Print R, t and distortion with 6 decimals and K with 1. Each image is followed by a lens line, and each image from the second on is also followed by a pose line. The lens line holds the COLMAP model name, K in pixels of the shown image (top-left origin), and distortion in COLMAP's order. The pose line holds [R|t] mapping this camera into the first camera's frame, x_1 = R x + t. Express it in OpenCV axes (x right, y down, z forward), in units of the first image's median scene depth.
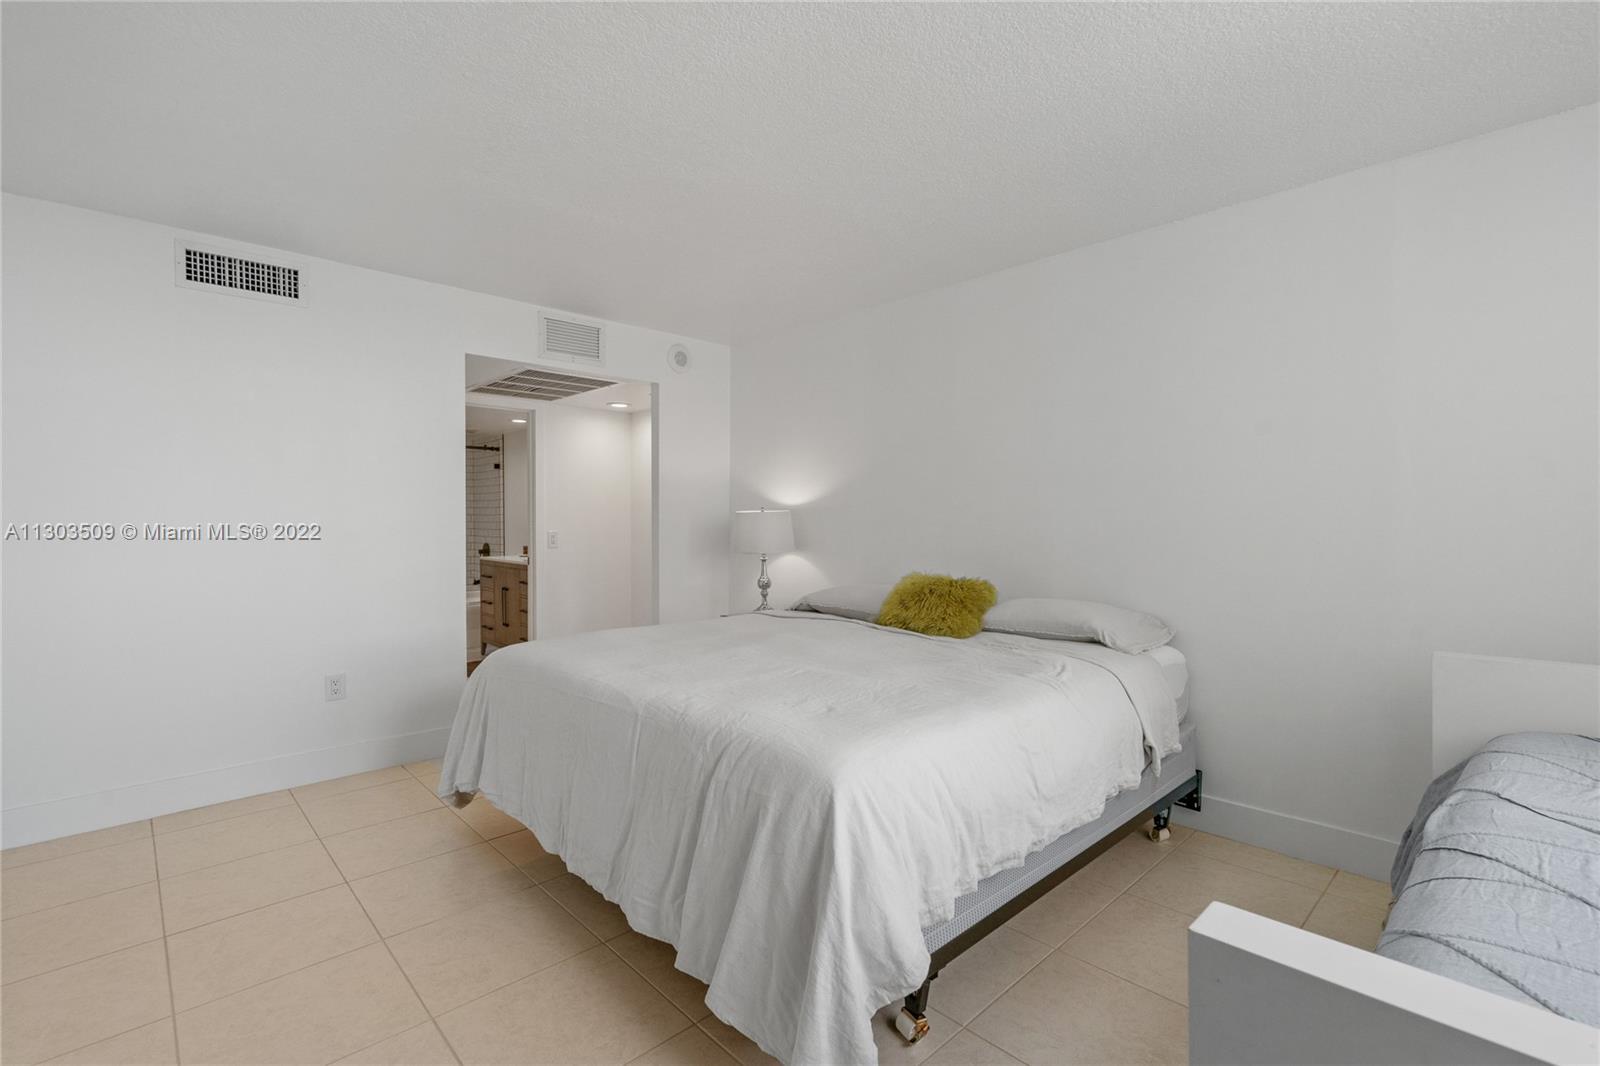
lens RADIAL K [[730.6, 0, 804.1], [0, 730.6, 528.3], [0, 0, 1]] dist [0.000862, 0.000006]
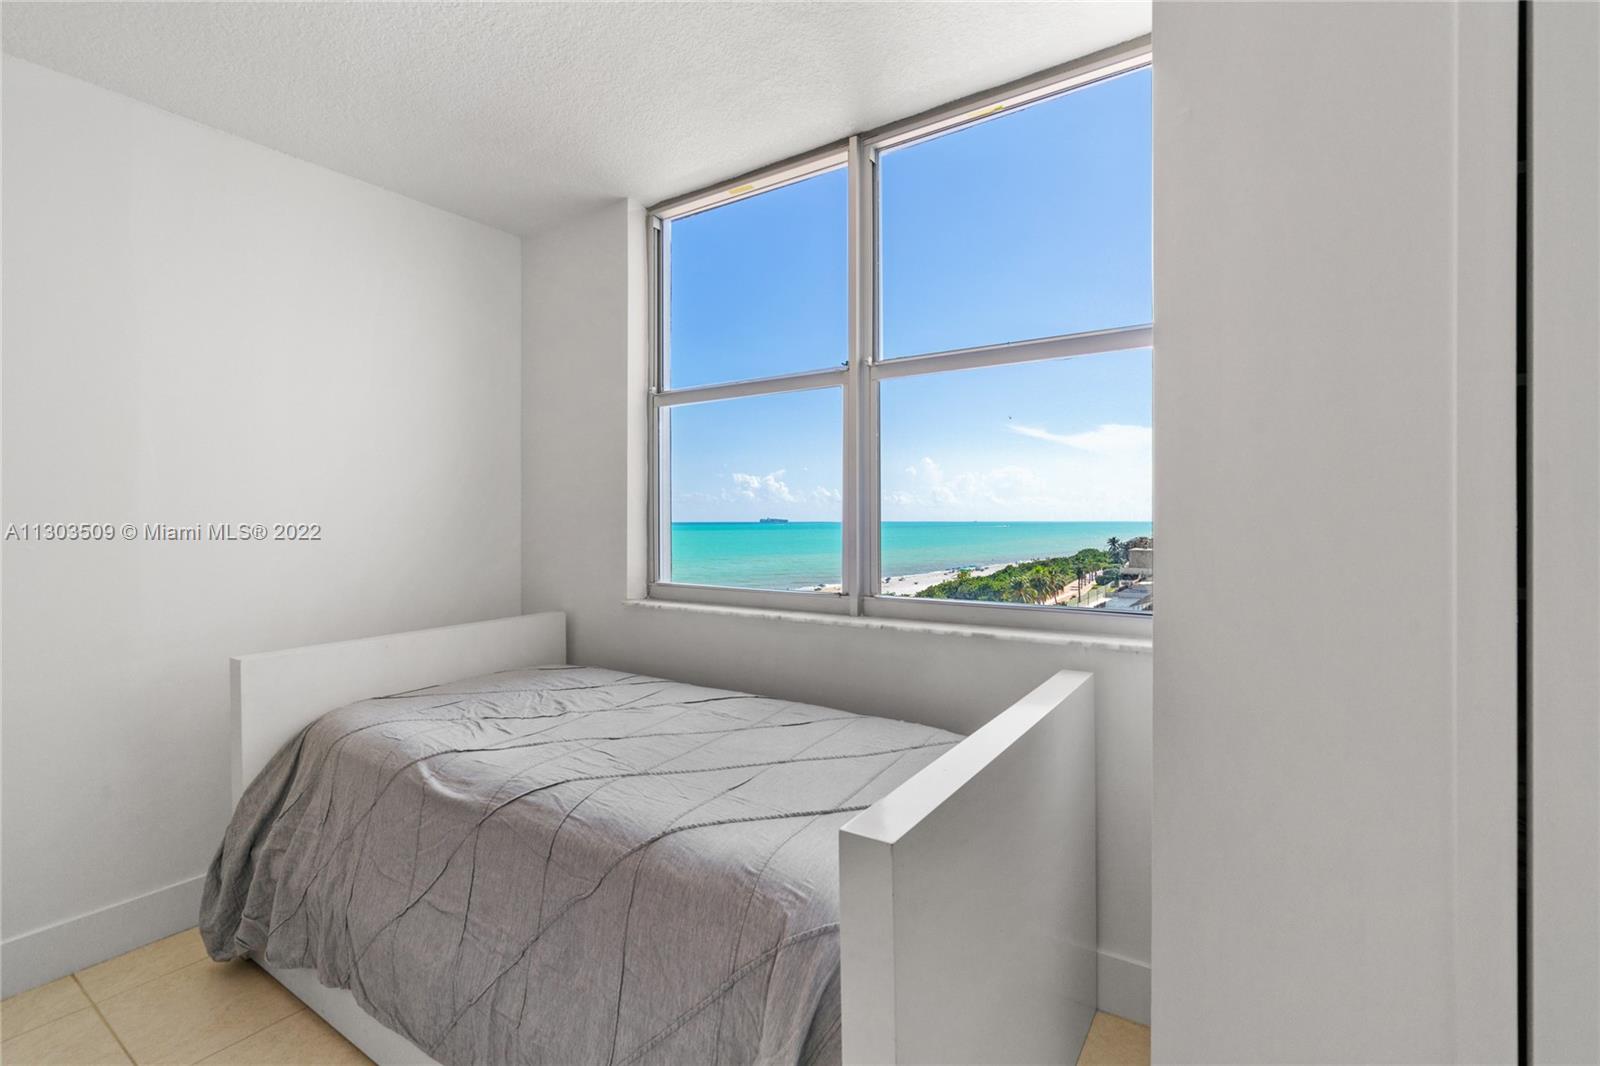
lens RADIAL K [[730.6, 0, 786.0], [0, 730.6, 527.6], [0, 0, 1]] dist [0.000862, 0.000006]
pose [[-0.208840, -0.003013, 0.977945, -0.420604], [0.010301, 0.999933, 0.005280, -0.000064], [-0.977896, 0.011177, -0.208795, 0.917374]]
